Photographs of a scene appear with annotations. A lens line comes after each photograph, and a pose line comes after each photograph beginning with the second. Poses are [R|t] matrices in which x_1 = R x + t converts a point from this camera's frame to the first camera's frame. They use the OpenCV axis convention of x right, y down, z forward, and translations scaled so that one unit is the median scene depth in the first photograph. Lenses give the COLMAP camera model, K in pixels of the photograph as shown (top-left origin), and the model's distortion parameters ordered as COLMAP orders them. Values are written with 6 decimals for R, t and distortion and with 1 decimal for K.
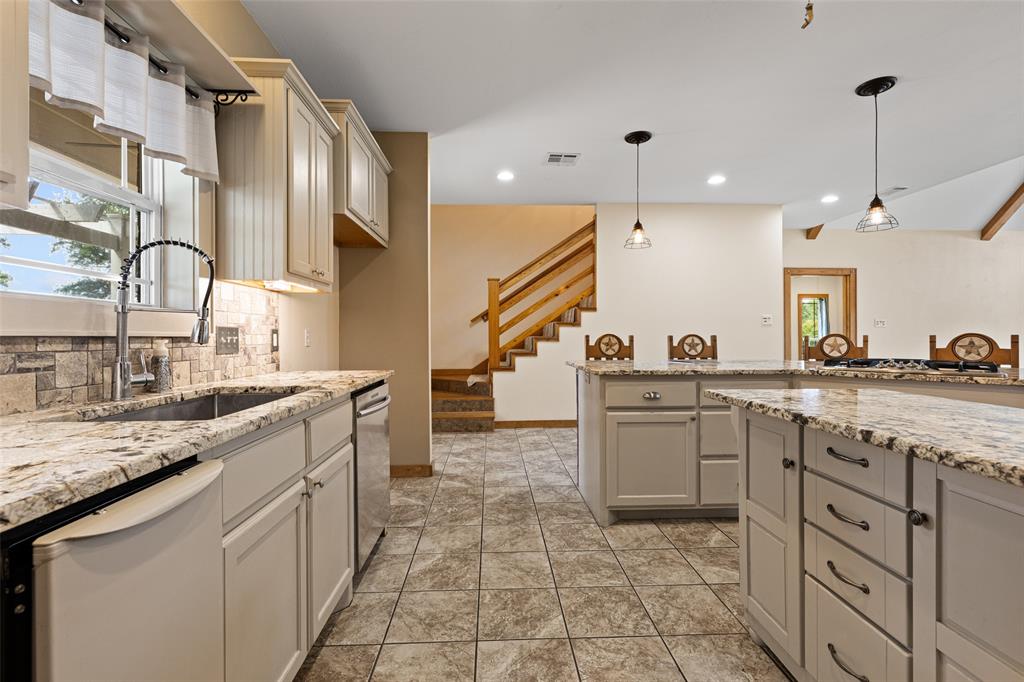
lens RADIAL K [[460.7, 0, 512.9], [0, 460.7, 337.4], [0, 0, 1]] dist [0.000534, 0.000043]
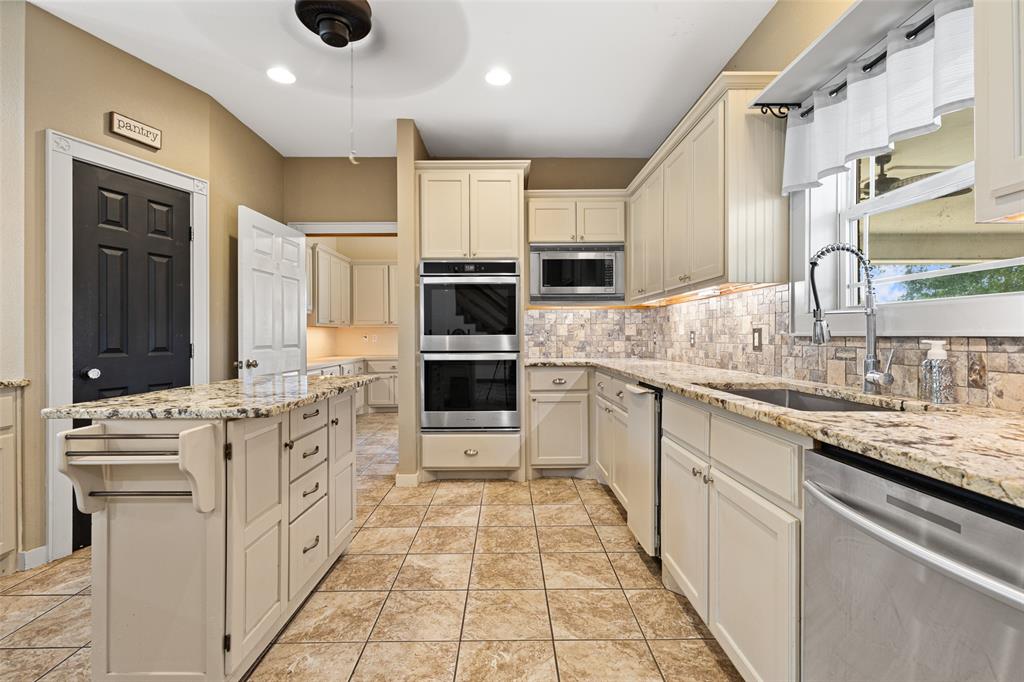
lens RADIAL K [[460.7, 0, 512.7], [0, 460.7, 338.2], [0, 0, 1]] dist [0.000534, 0.000043]
pose [[-0.999272, -0.003947, 0.037958, -0.019466], [-0.003768, 0.999982, 0.004762, 0.000439], [-0.037976, 0.004615, -0.999268, 2.142100]]
